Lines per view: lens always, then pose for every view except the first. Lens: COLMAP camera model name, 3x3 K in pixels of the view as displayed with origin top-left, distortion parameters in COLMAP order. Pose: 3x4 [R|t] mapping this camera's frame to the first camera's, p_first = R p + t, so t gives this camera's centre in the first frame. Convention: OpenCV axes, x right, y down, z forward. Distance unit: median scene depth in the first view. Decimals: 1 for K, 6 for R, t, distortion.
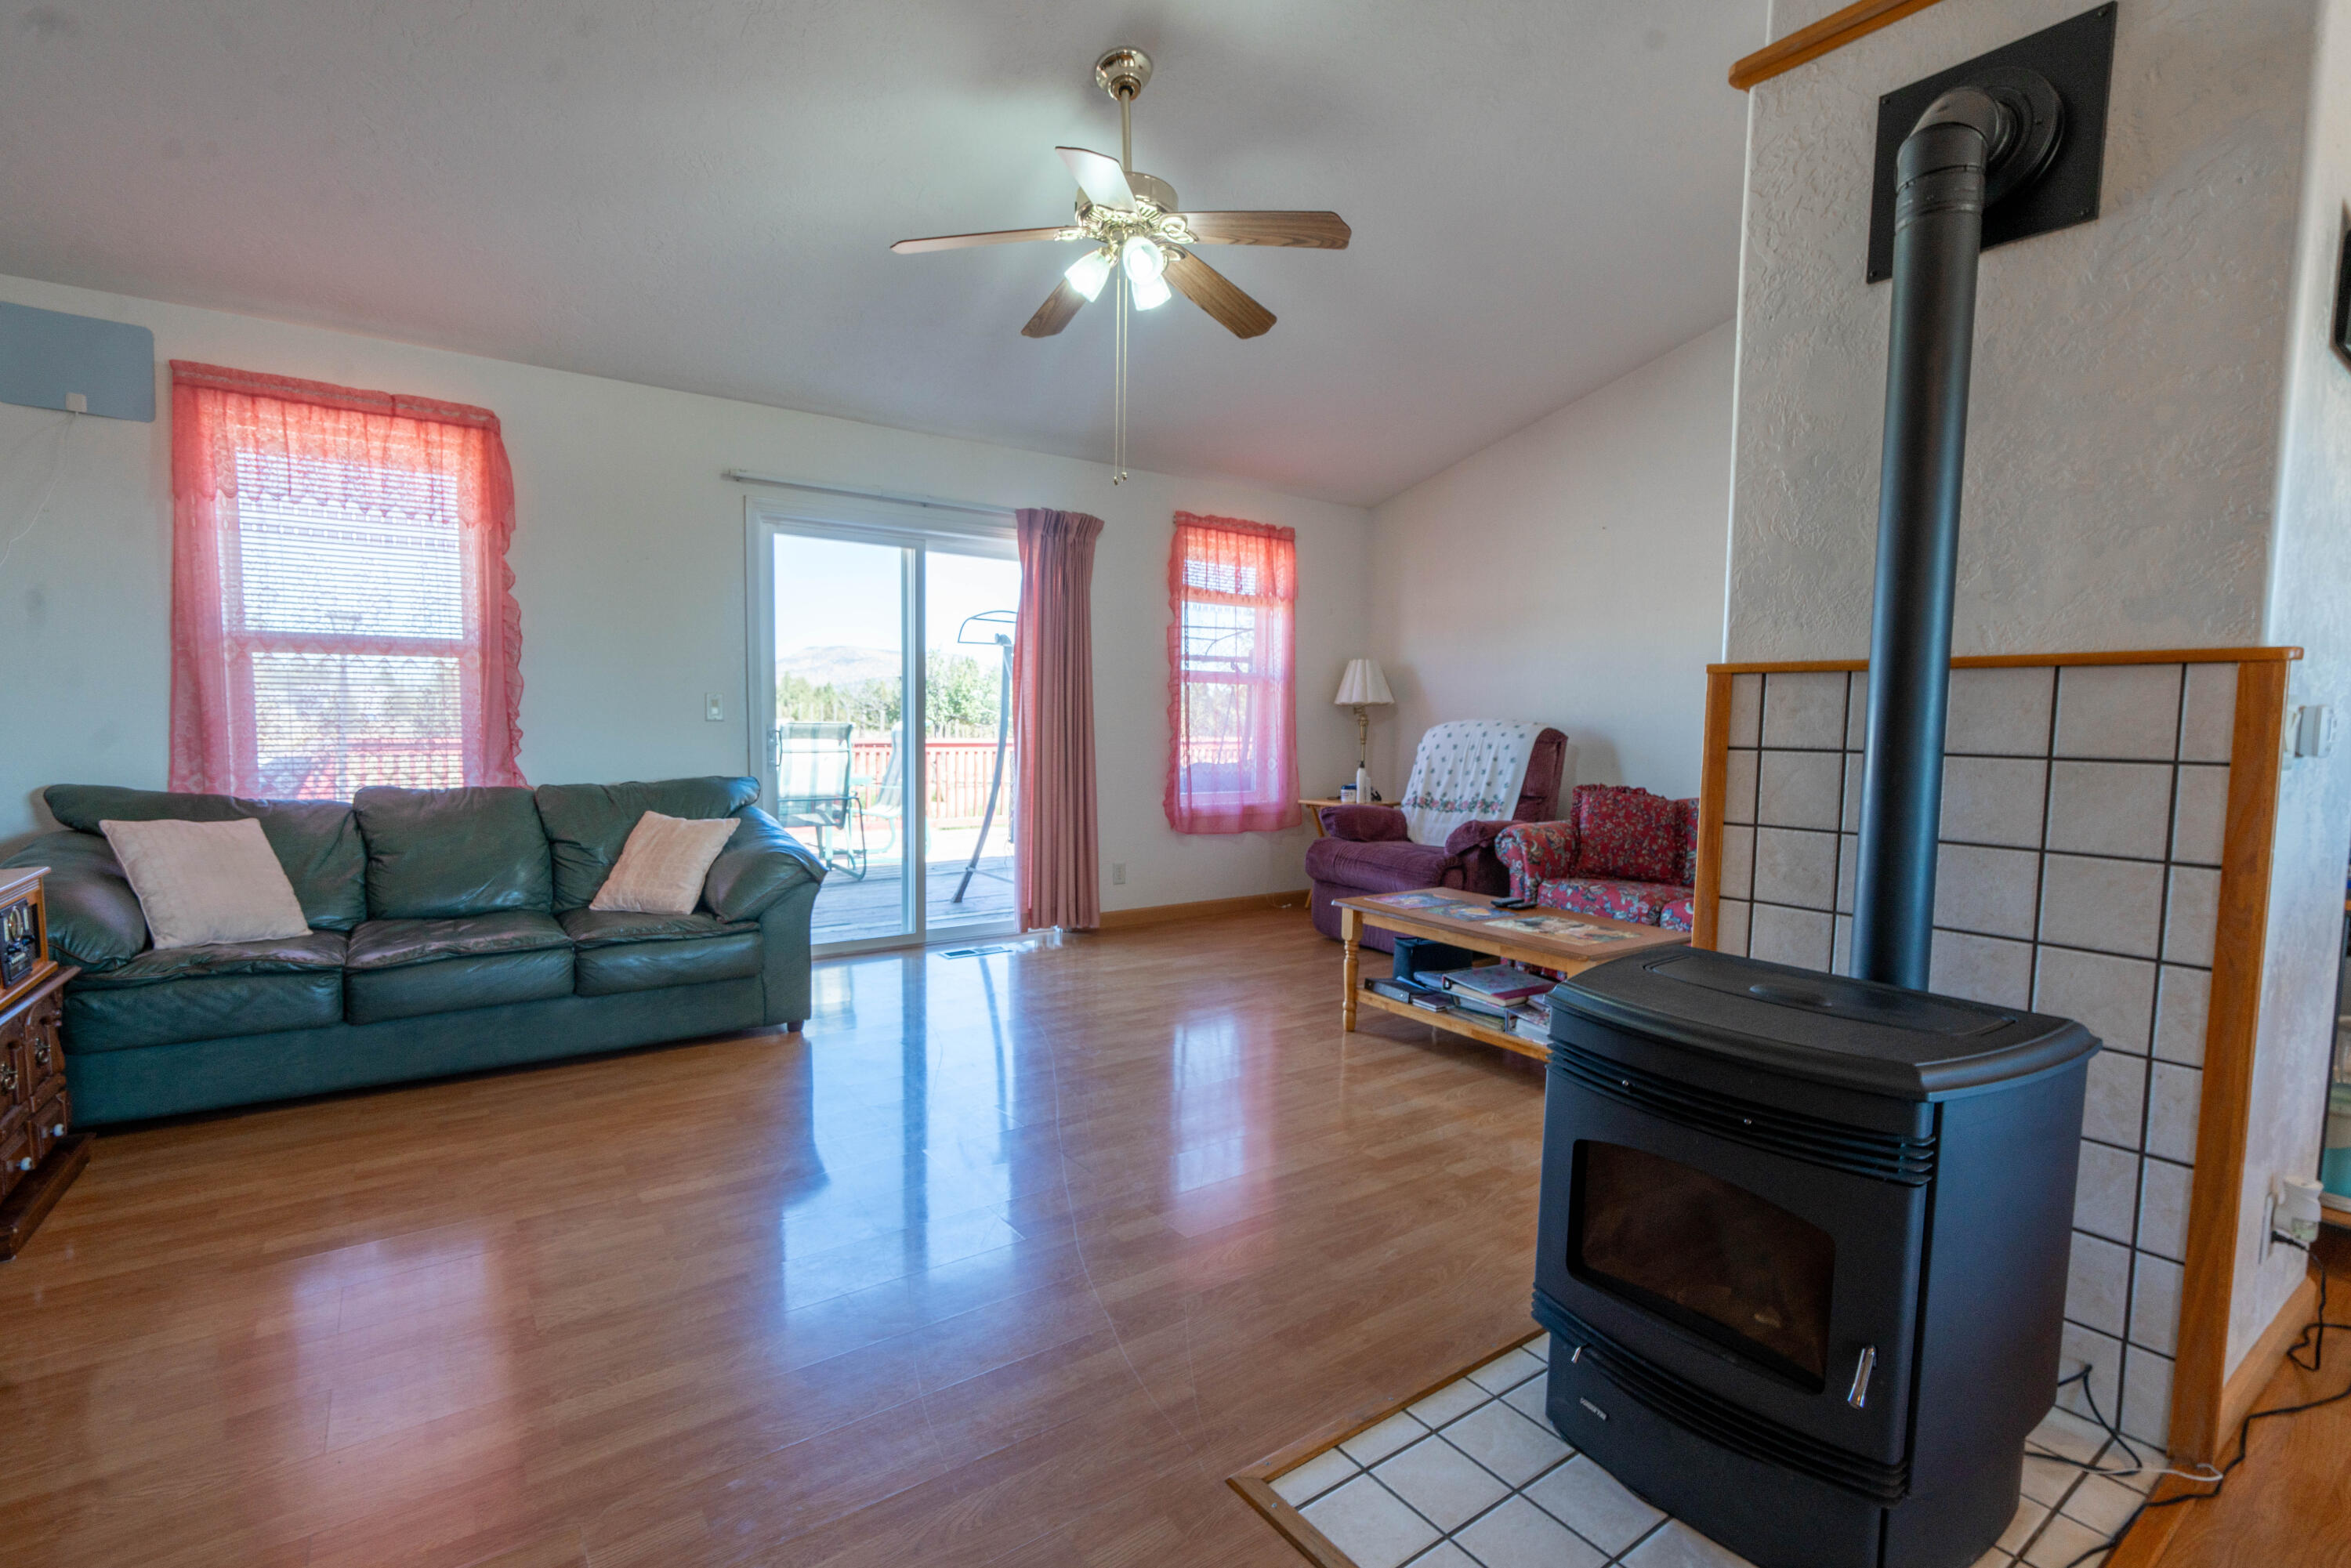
lens RADIAL K [[1074.1, 0, 1164.0], [0, 1074.1, 789.1], [0, 0, 1]] dist [-0.006550, 0.004340]
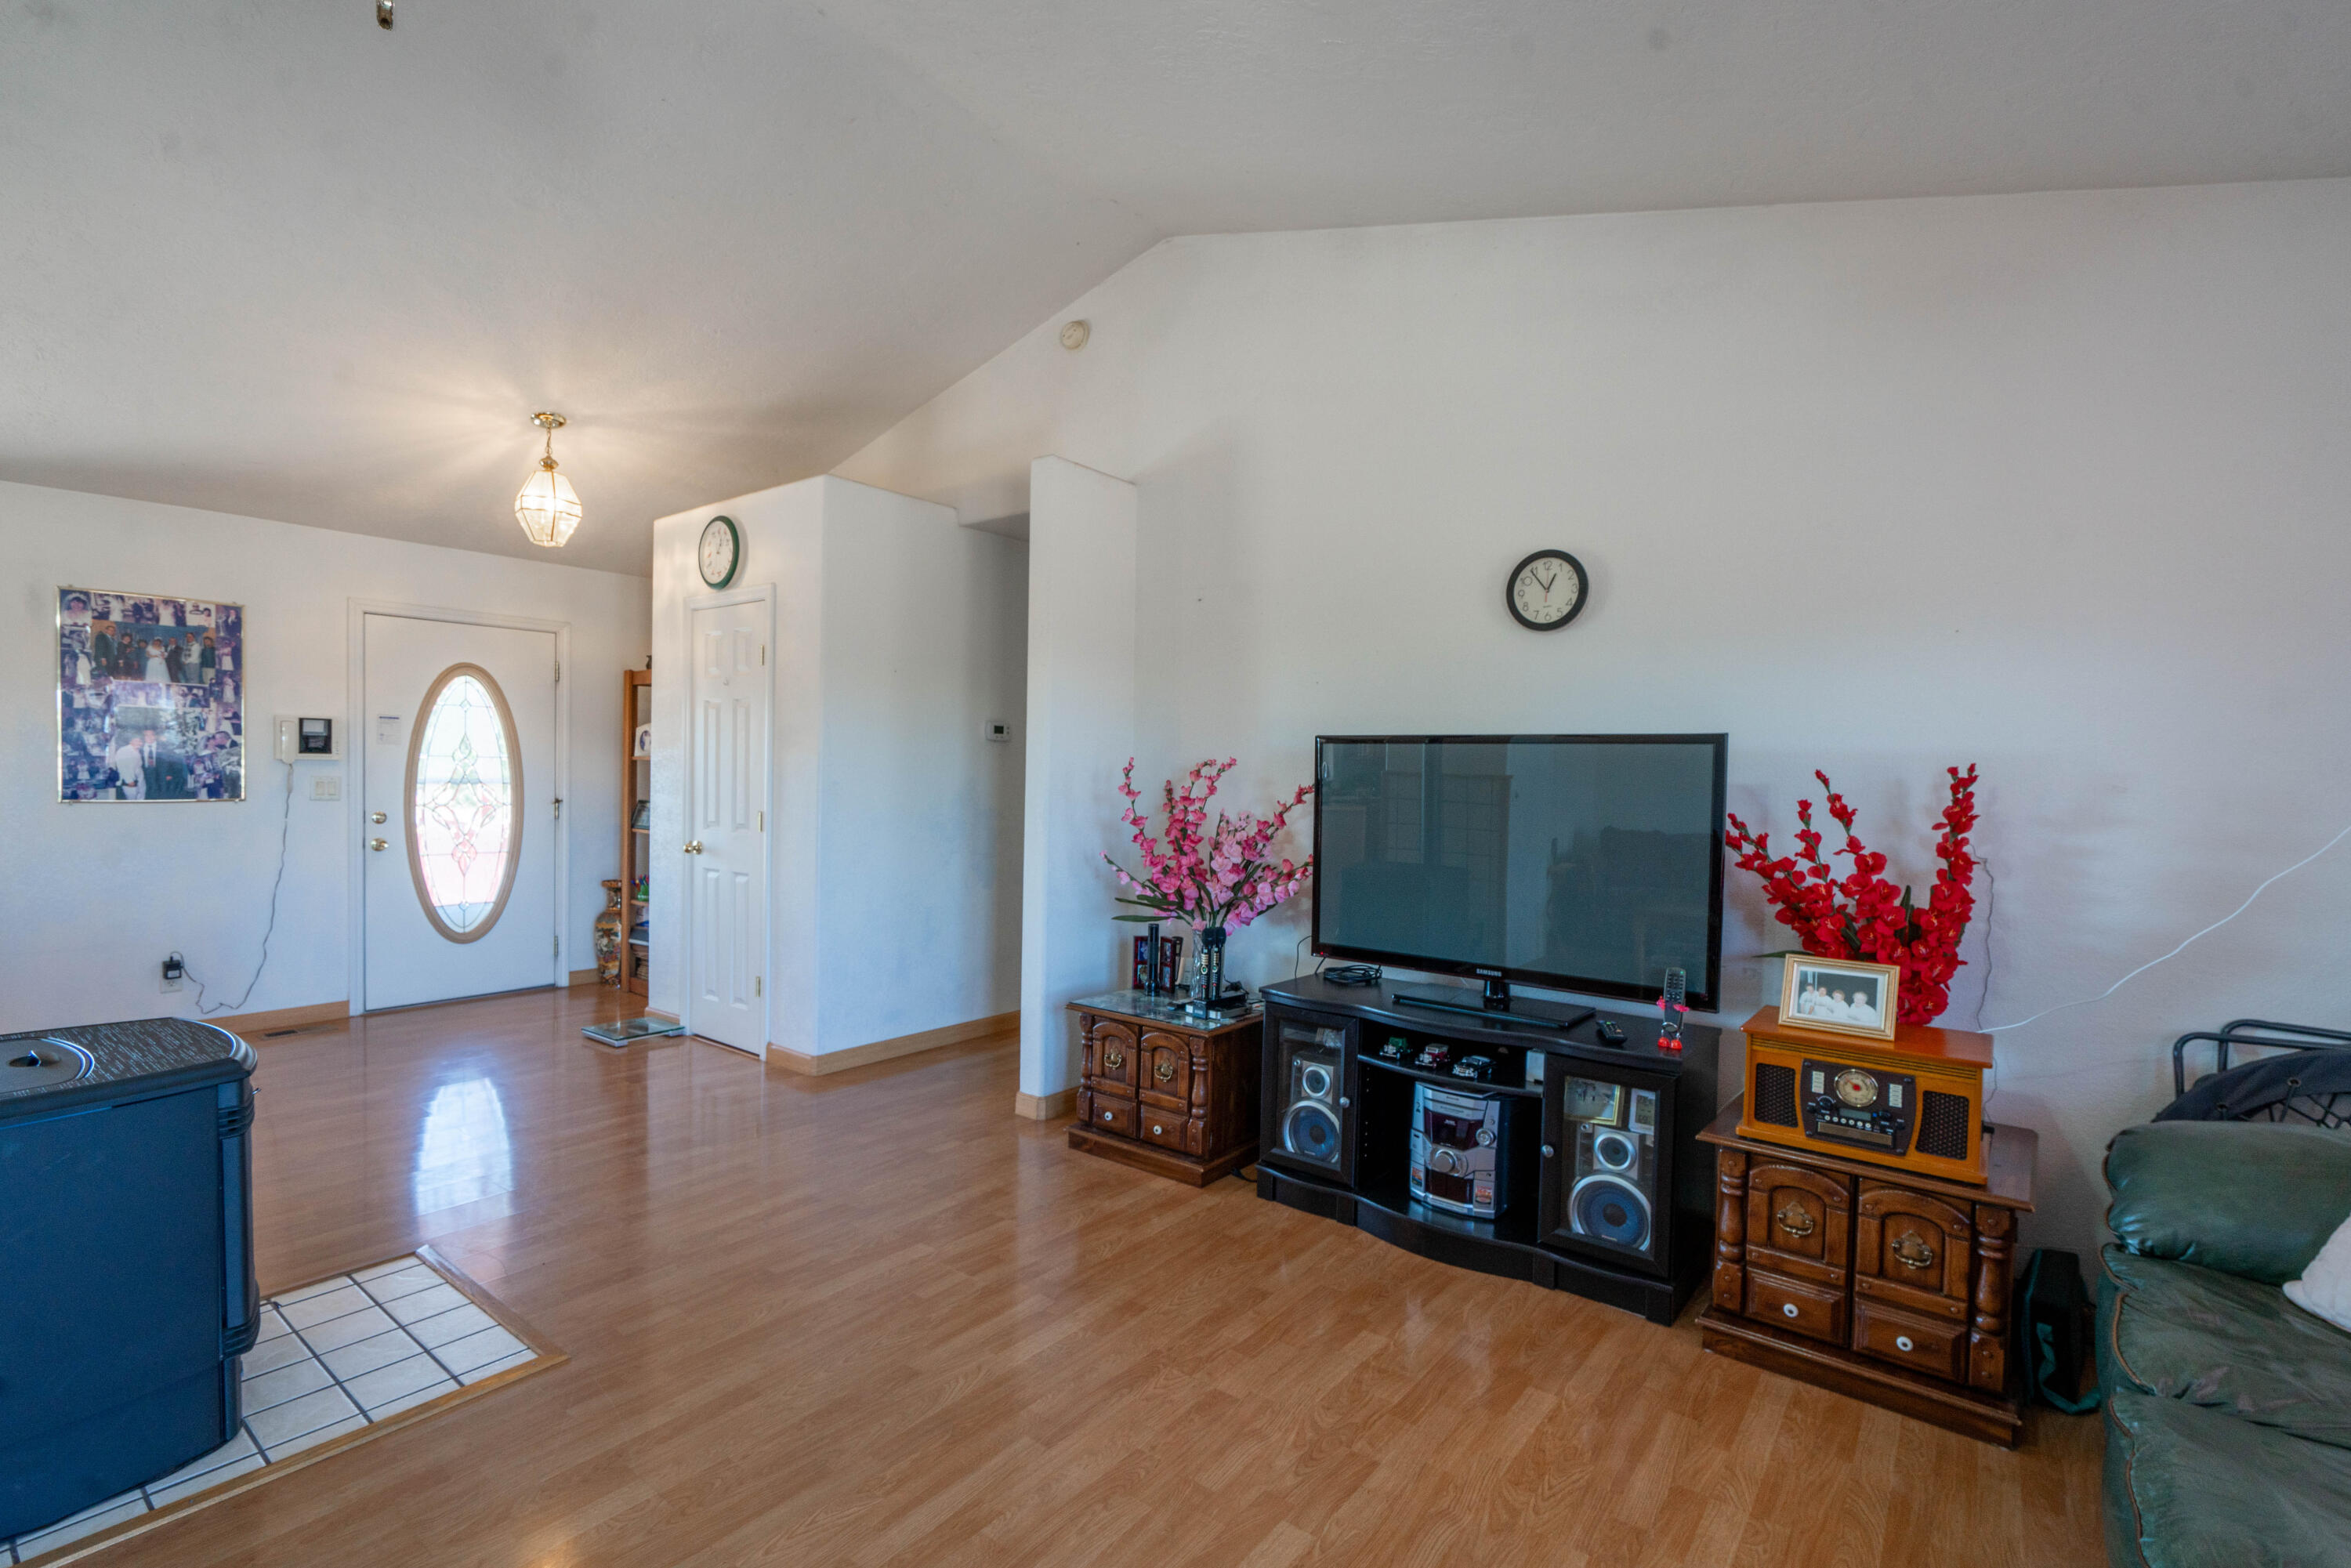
lens RADIAL K [[1074.1, 0, 1165.4], [0, 1074.1, 795.6], [0, 0, 1]] dist [-0.006550, 0.004340]
pose [[-0.959951, -0.029118, -0.278649, -0.115202], [-0.055122, 0.994774, 0.085945, -0.109949], [0.274691, 0.097863, -0.956540, 1.024426]]
